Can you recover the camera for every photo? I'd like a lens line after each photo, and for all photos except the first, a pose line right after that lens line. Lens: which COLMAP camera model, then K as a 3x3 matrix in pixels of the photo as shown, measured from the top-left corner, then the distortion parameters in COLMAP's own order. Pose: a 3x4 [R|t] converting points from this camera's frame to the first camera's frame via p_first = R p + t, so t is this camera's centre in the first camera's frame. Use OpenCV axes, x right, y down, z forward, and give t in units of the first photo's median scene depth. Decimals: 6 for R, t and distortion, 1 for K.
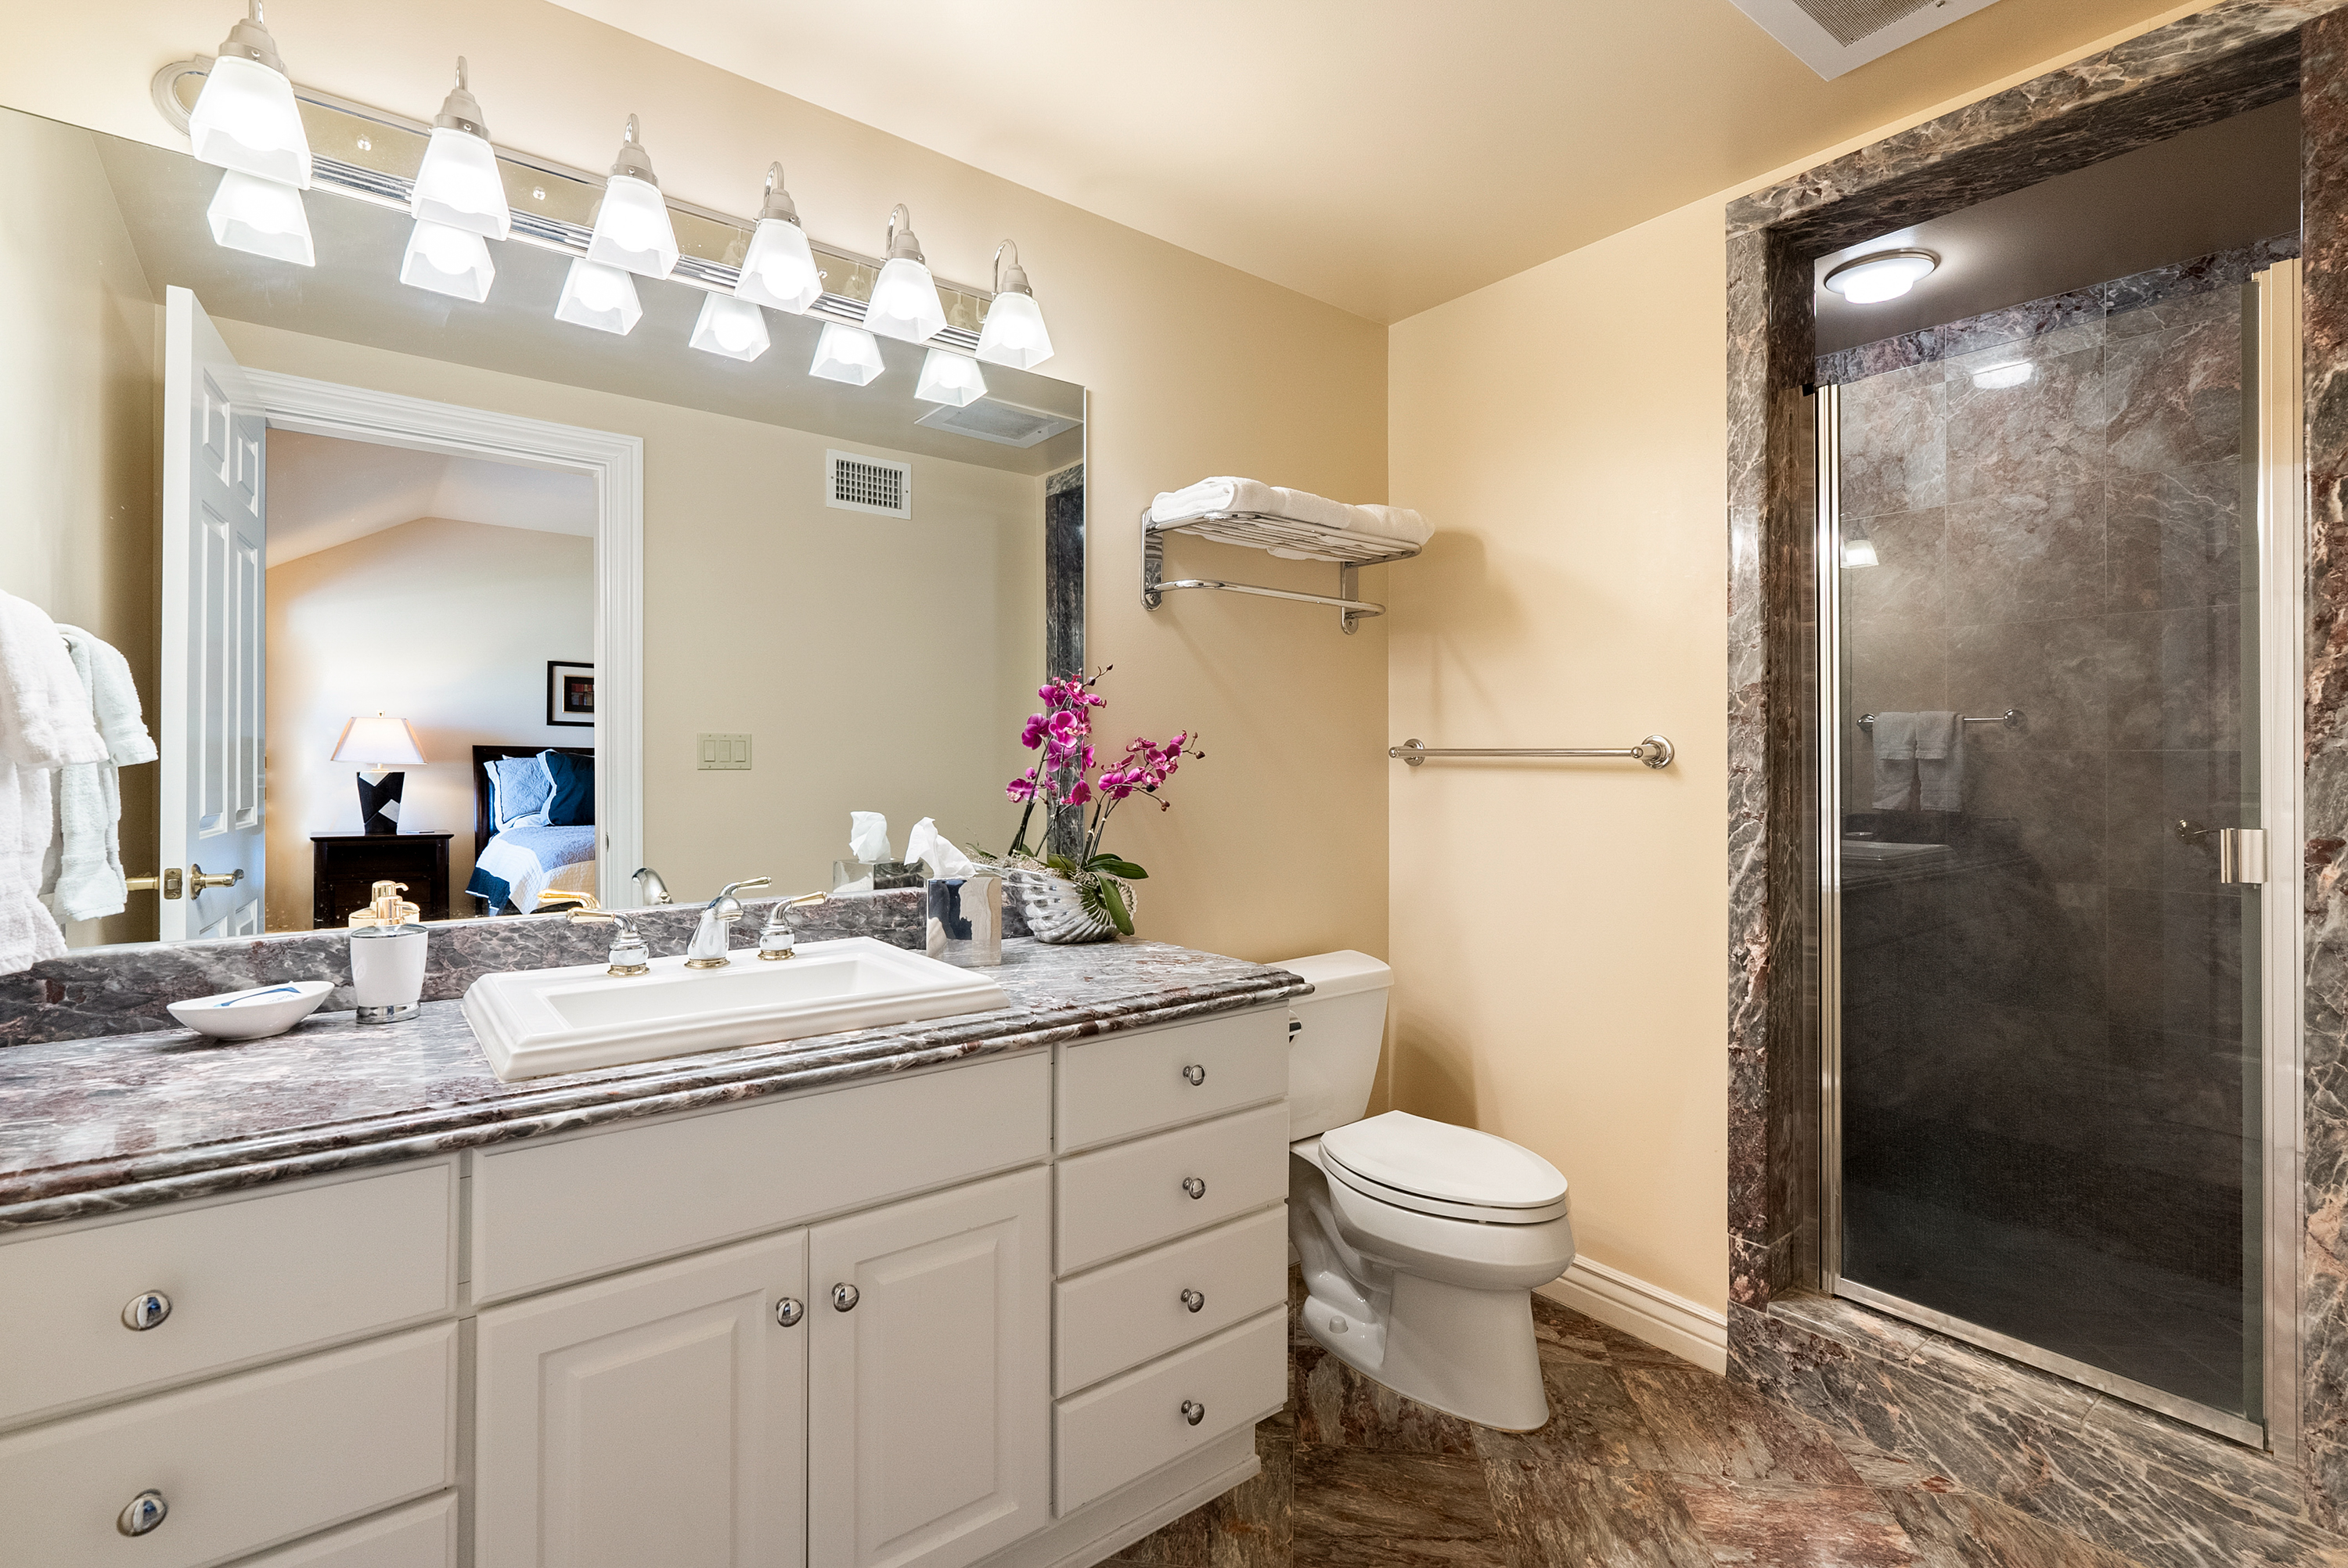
lens RADIAL K [[1066.4, 0, 1183.4], [0, 1066.4, 762.8], [0, 0, 1]] dist [0.000697, 0.000340]
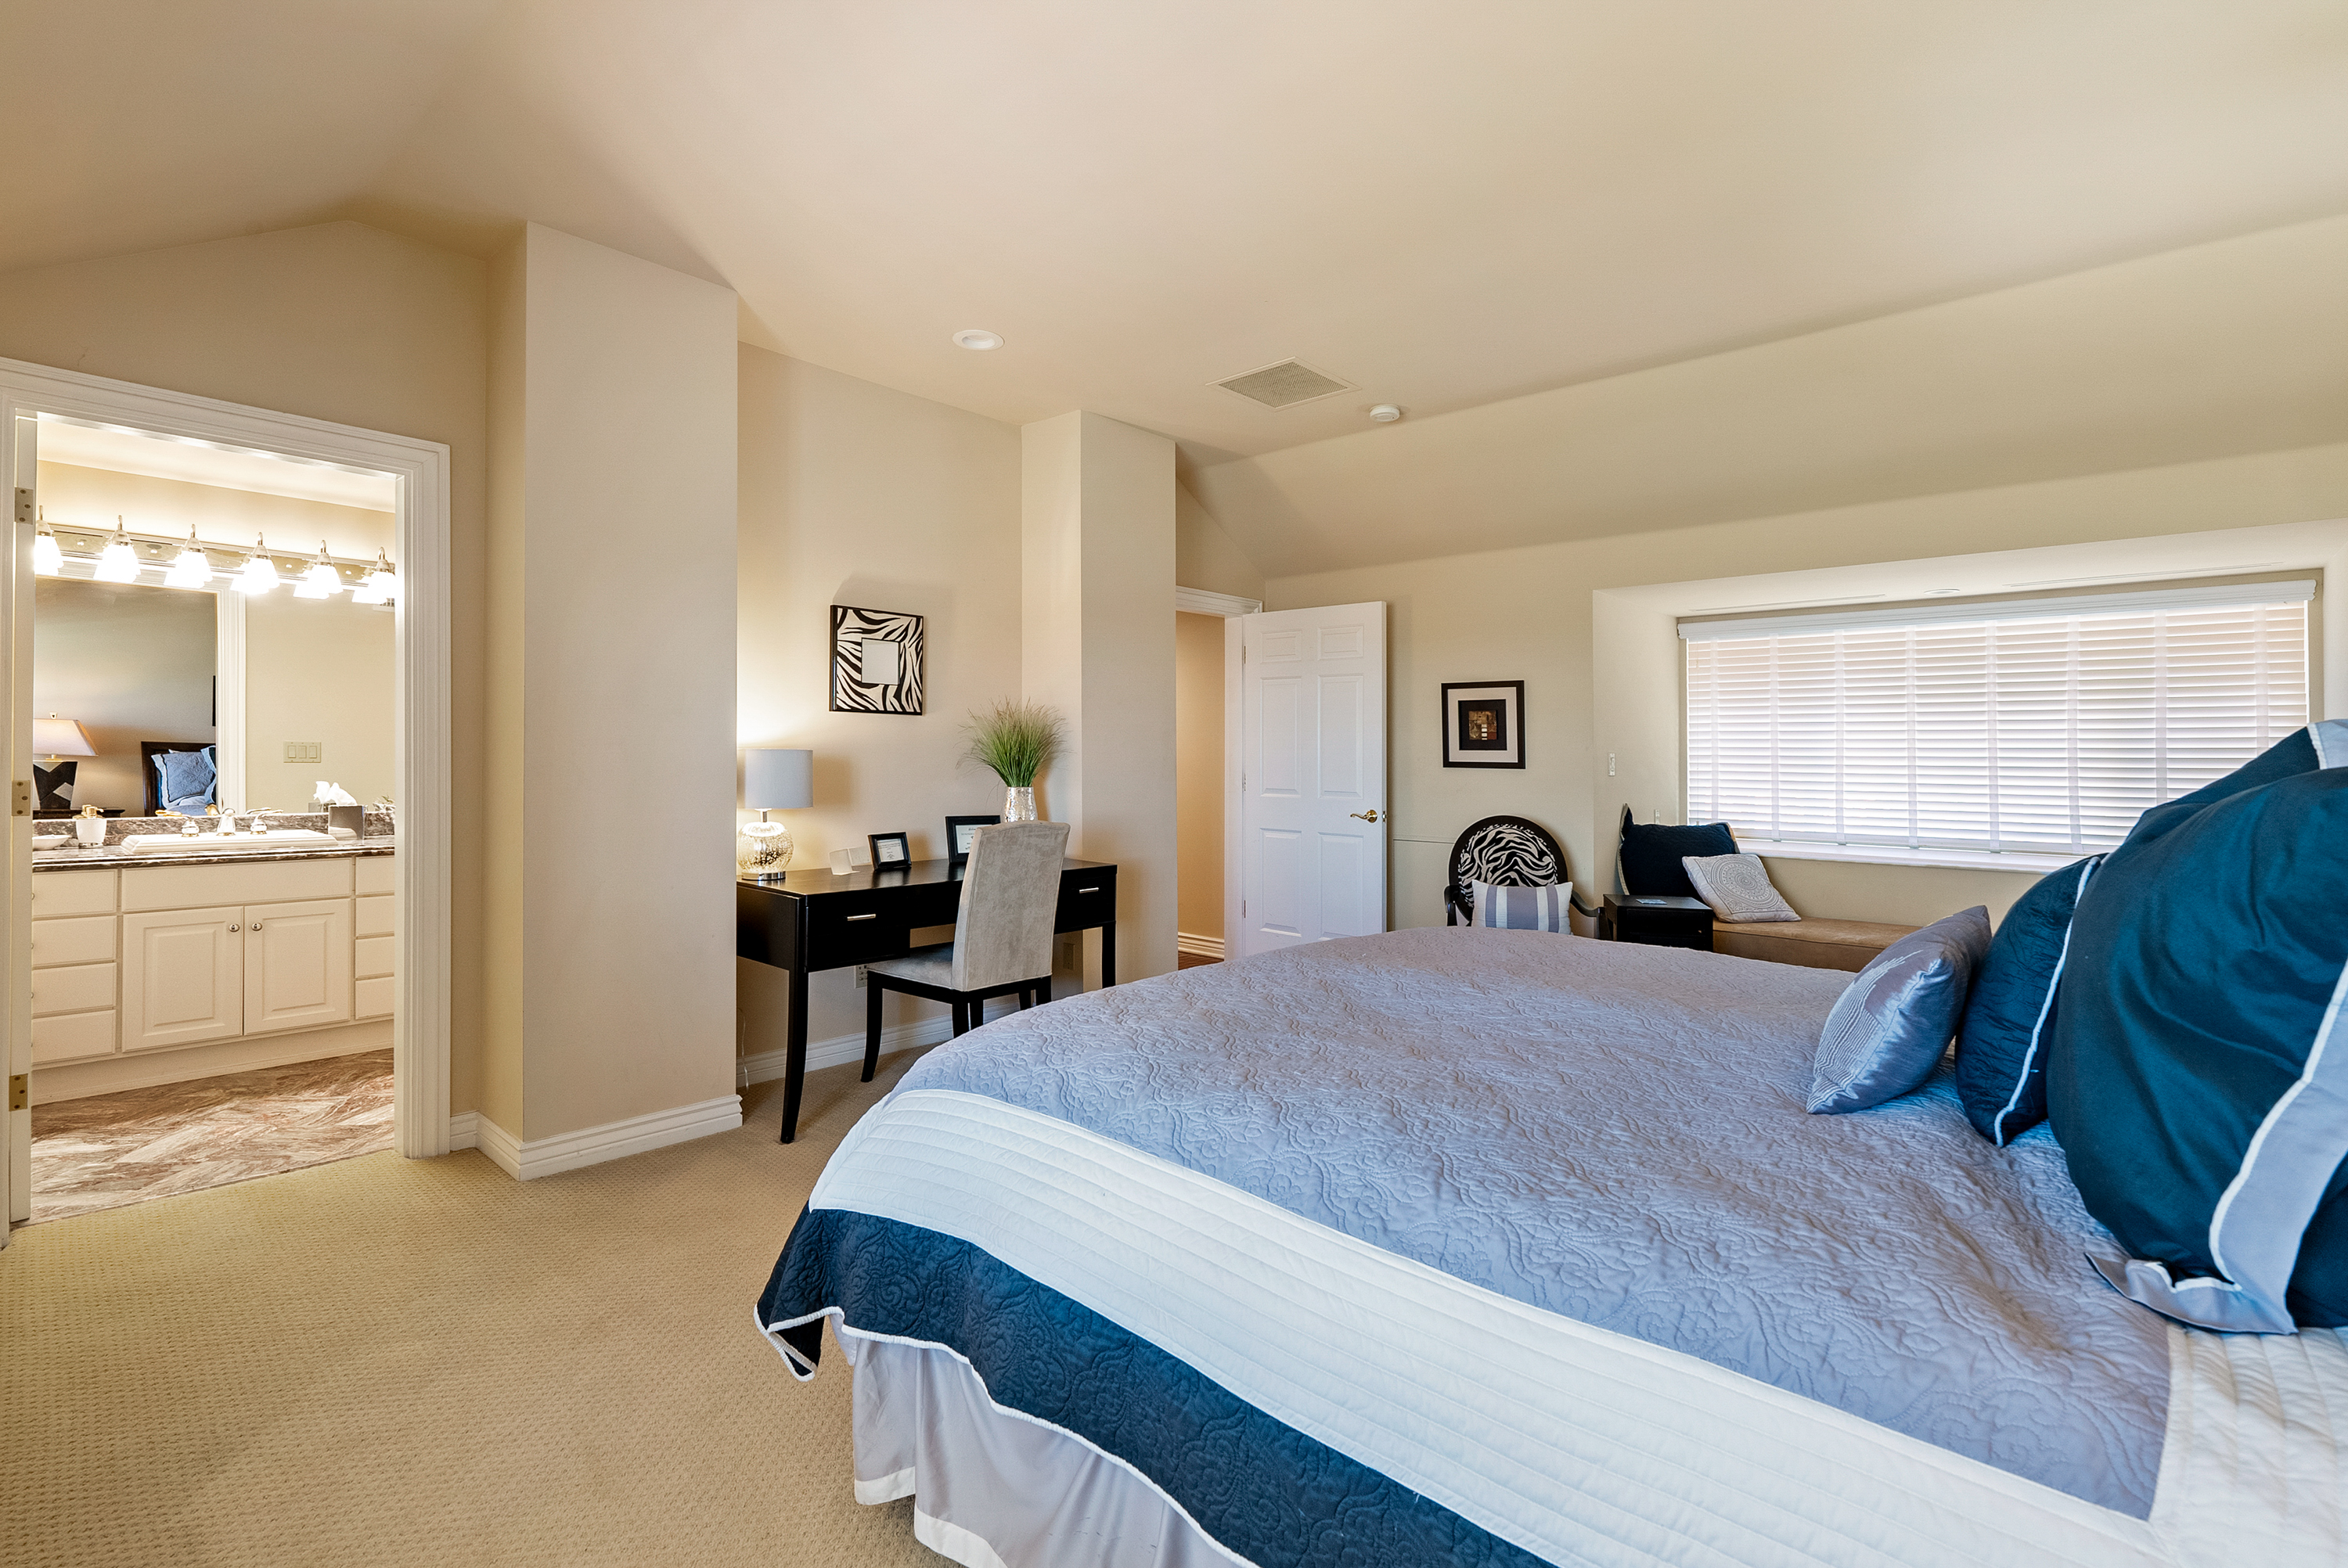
lens RADIAL K [[1066.4, 0, 1183.4], [0, 1066.4, 762.8], [0, 0, 1]] dist [0.000697, 0.000340]
pose [[0.984050, 0.003420, 0.177862, 1.529848], [-0.004785, 0.999962, 0.007245, -0.028766], [-0.177830, -0.007981, 0.984029, -2.194114]]
